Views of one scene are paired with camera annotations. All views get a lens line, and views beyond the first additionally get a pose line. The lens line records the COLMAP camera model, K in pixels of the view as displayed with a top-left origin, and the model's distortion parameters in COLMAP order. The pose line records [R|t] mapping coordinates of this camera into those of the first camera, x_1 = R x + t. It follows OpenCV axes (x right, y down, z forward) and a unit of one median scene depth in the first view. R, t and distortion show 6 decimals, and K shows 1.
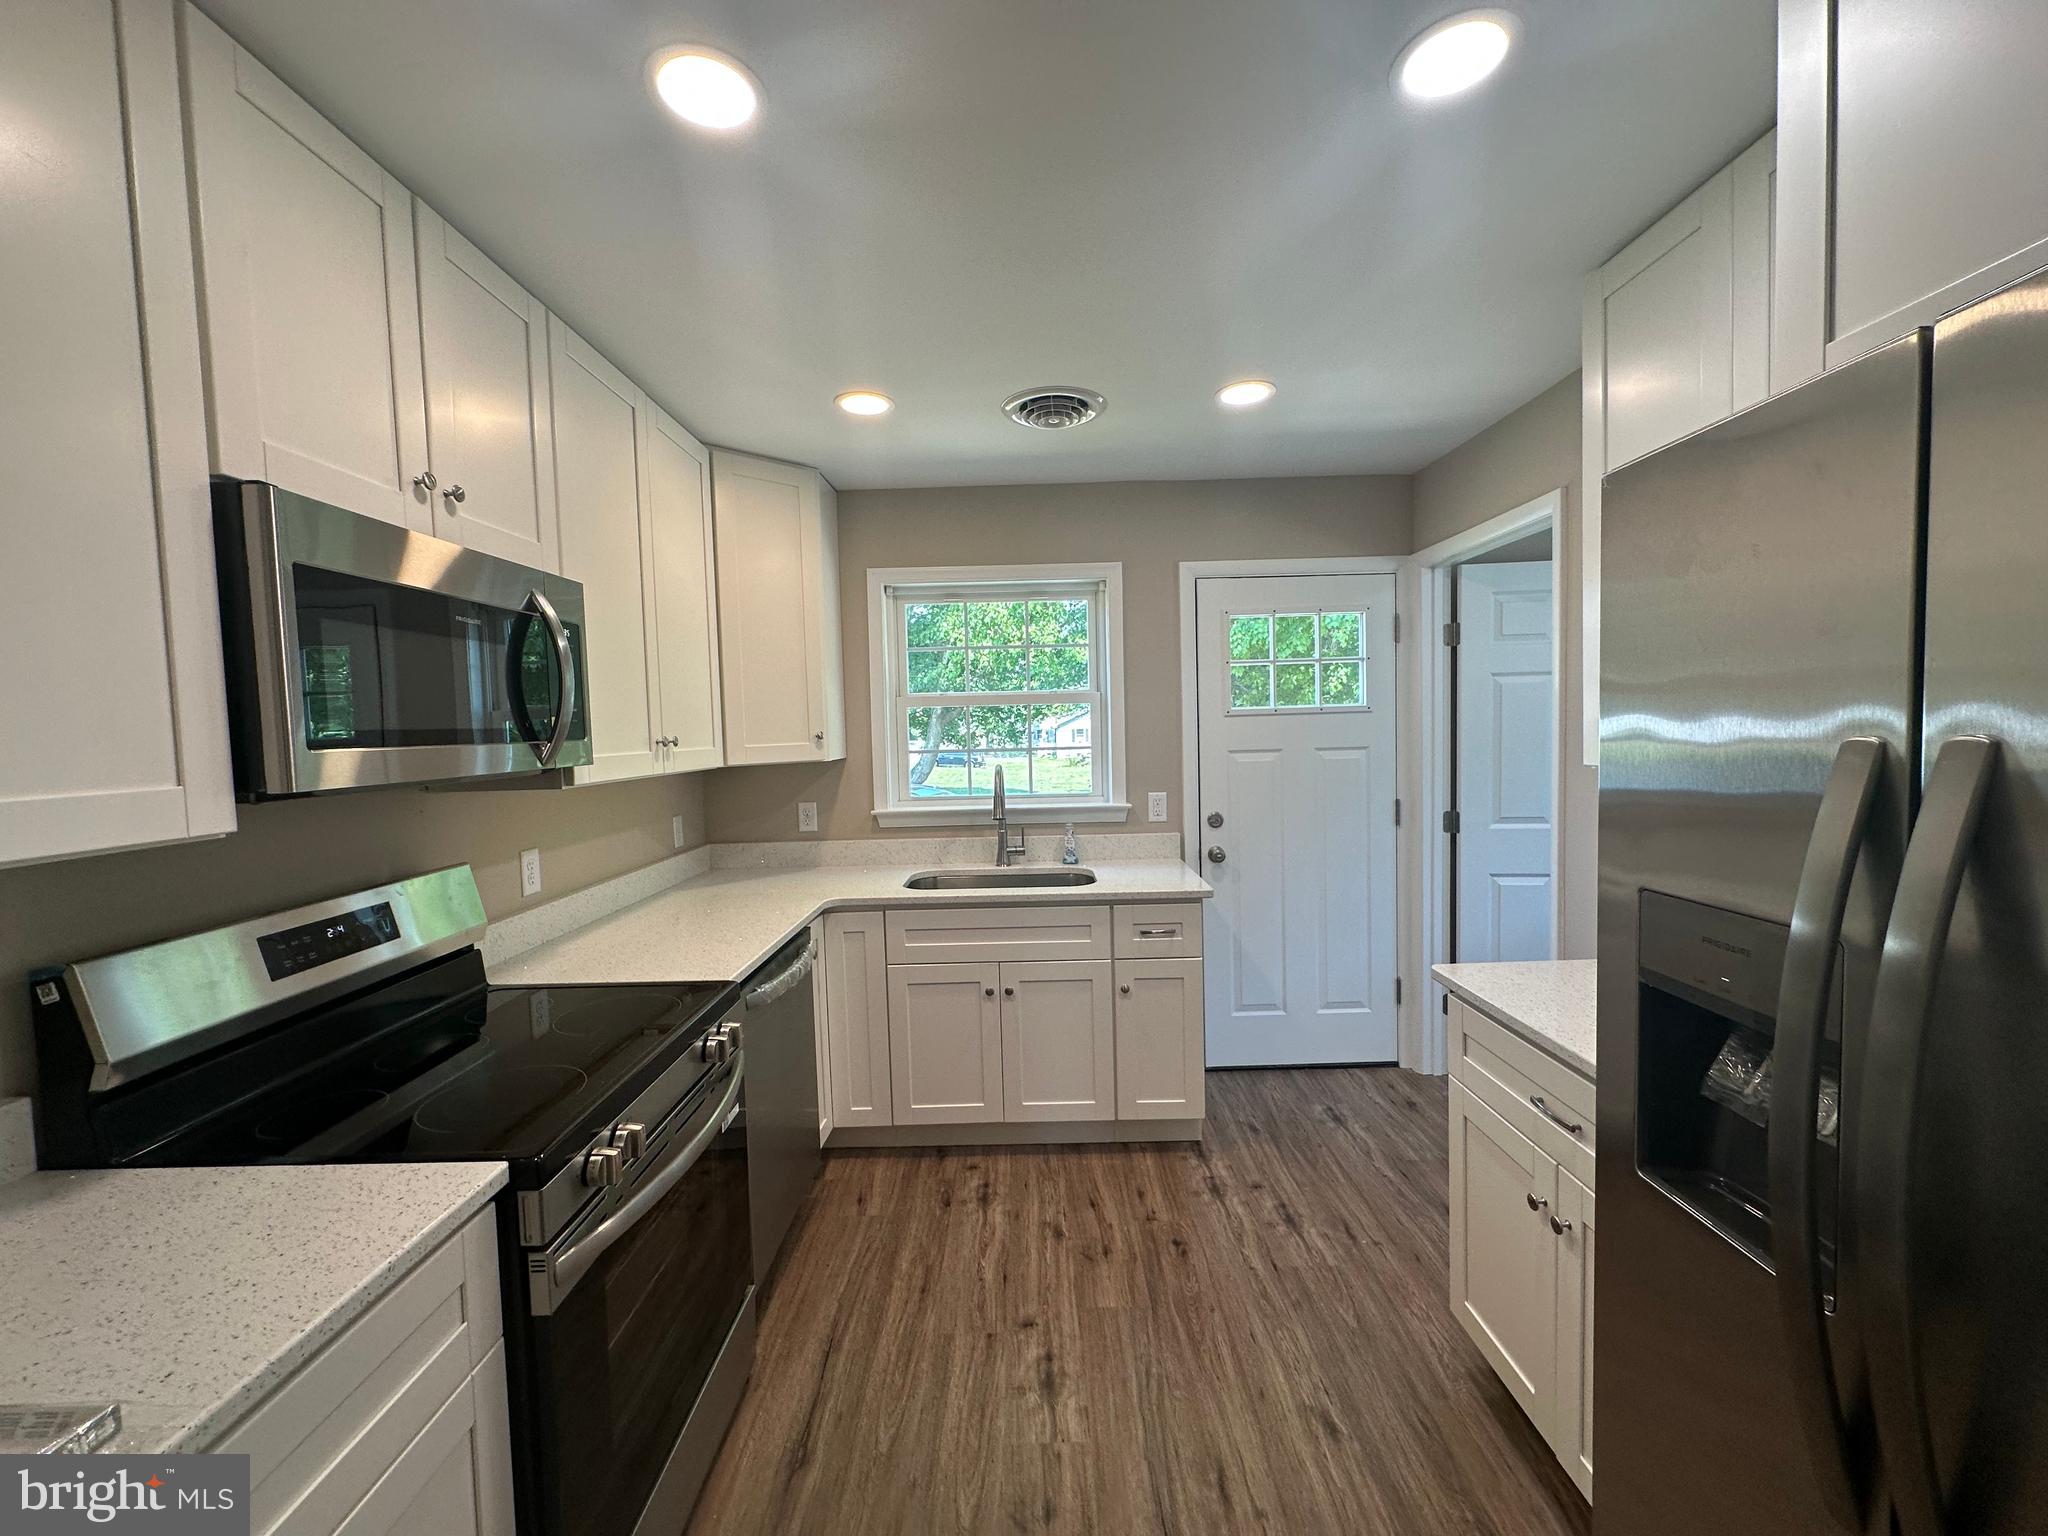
lens RADIAL K [[816.9, 0, 1025.5], [0, 816.9, 770.5], [0, 0, 1]] dist [0.006948, 0.003155]
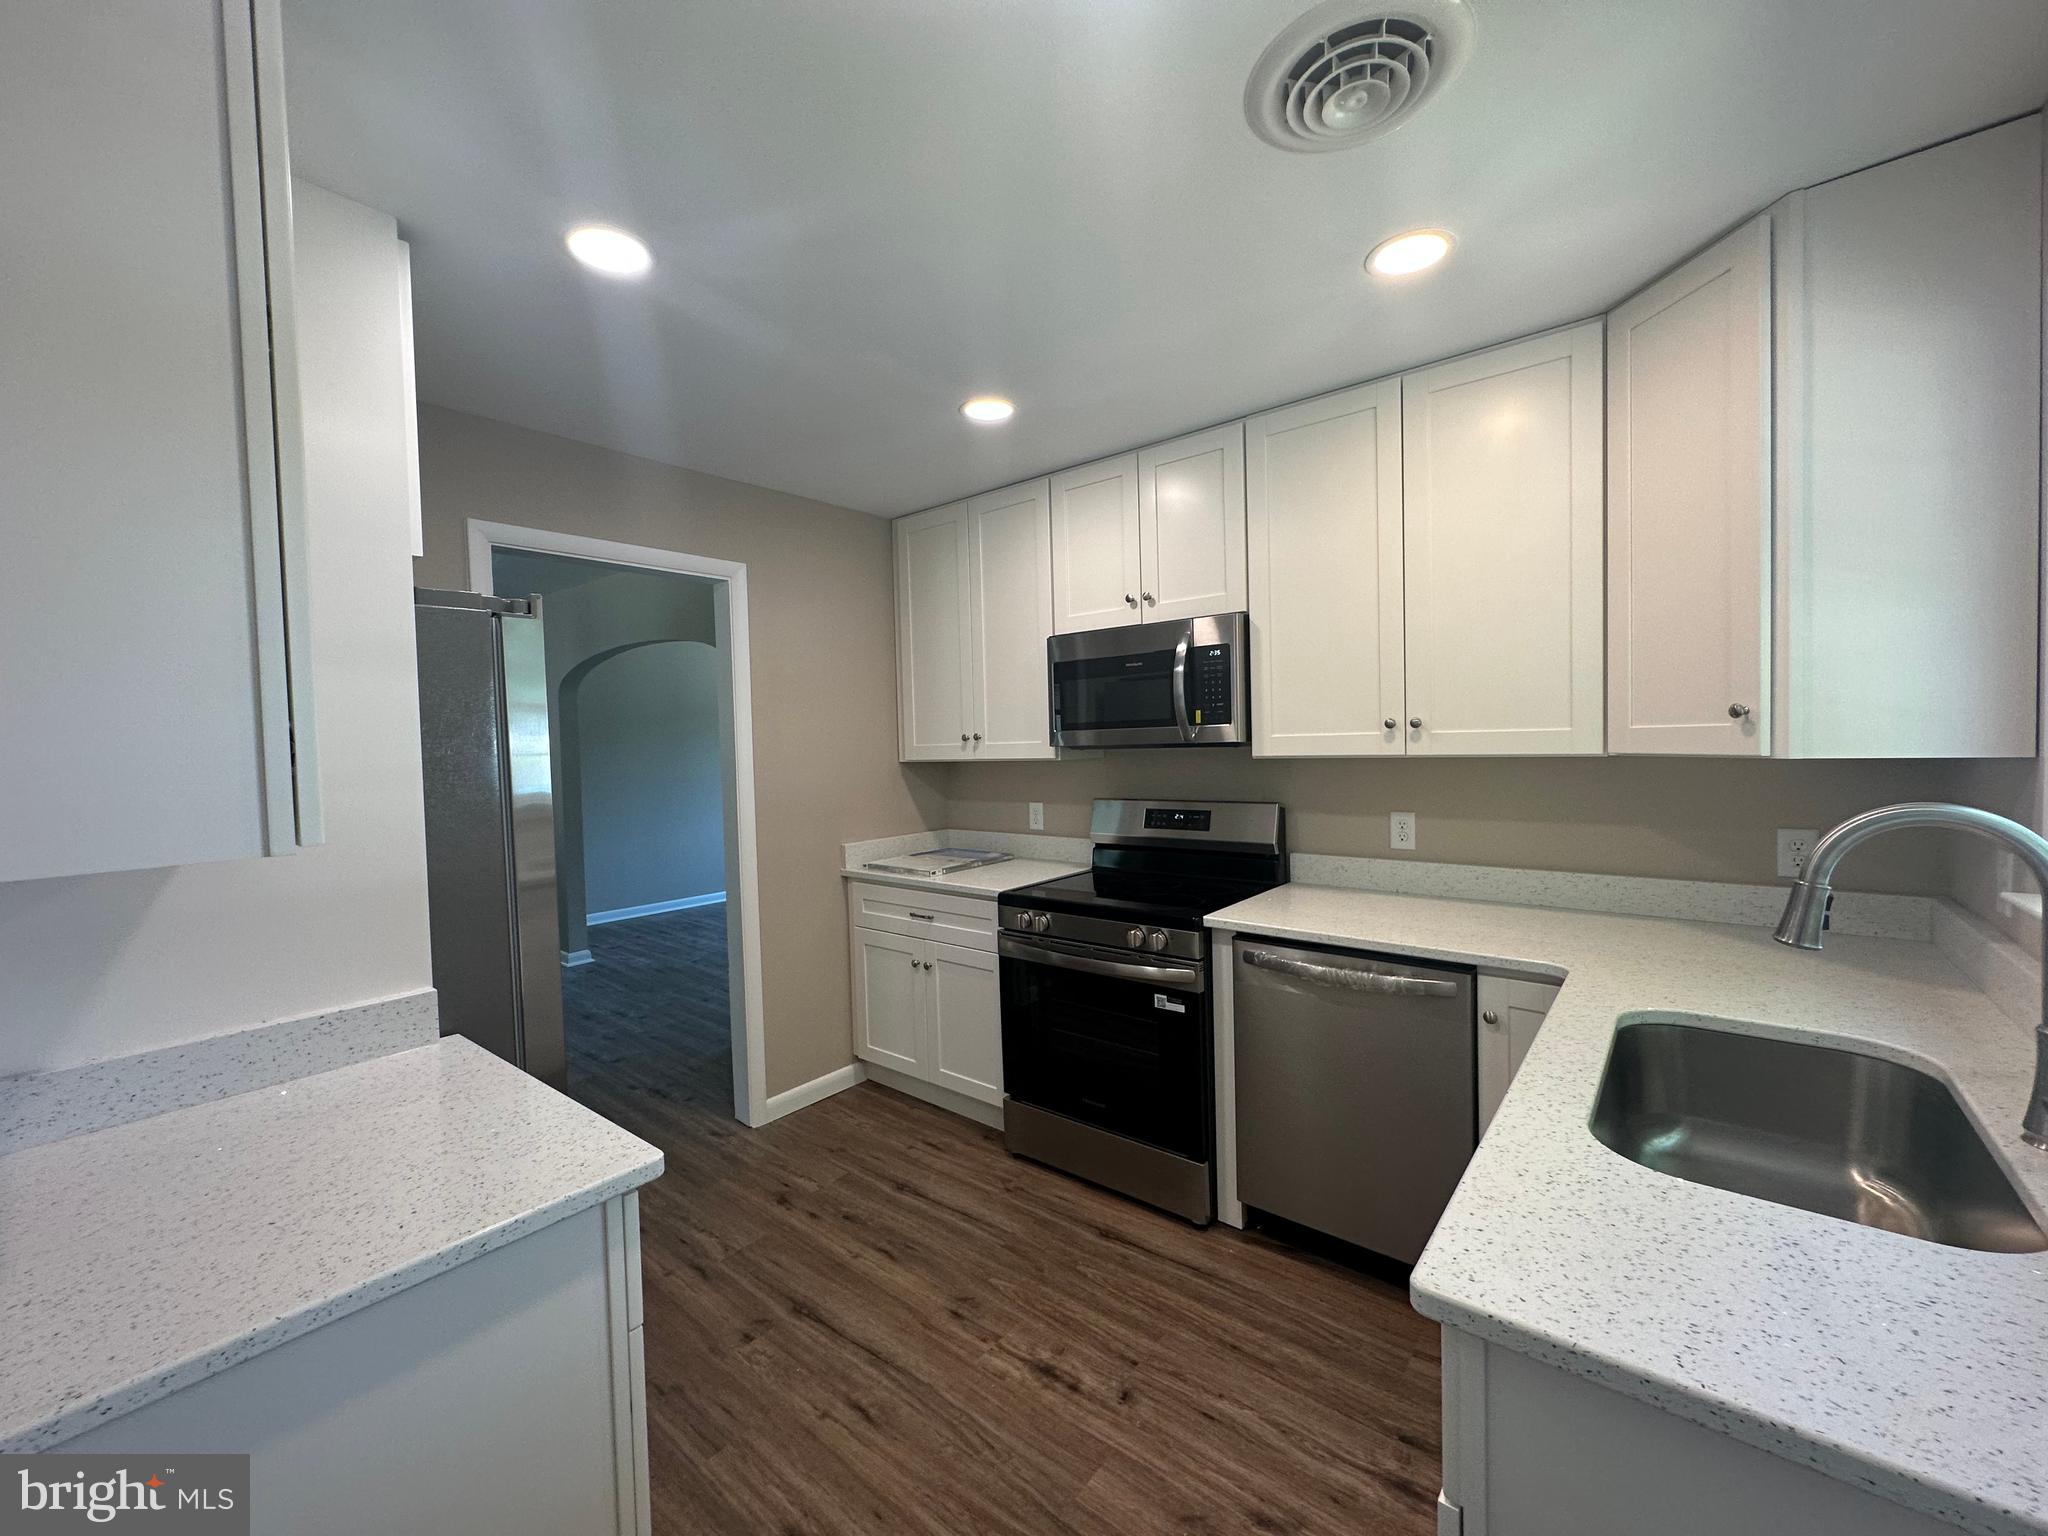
lens RADIAL K [[816.9, 0, 1025.1], [0, 816.9, 764.1], [0, 0, 1]] dist [0.006948, 0.003155]
pose [[-0.628003, 0.065842, -0.775420, 0.778127], [-0.000455, 0.996383, 0.084972, -0.087041], [0.778211, 0.053716, -0.625702, 1.562664]]
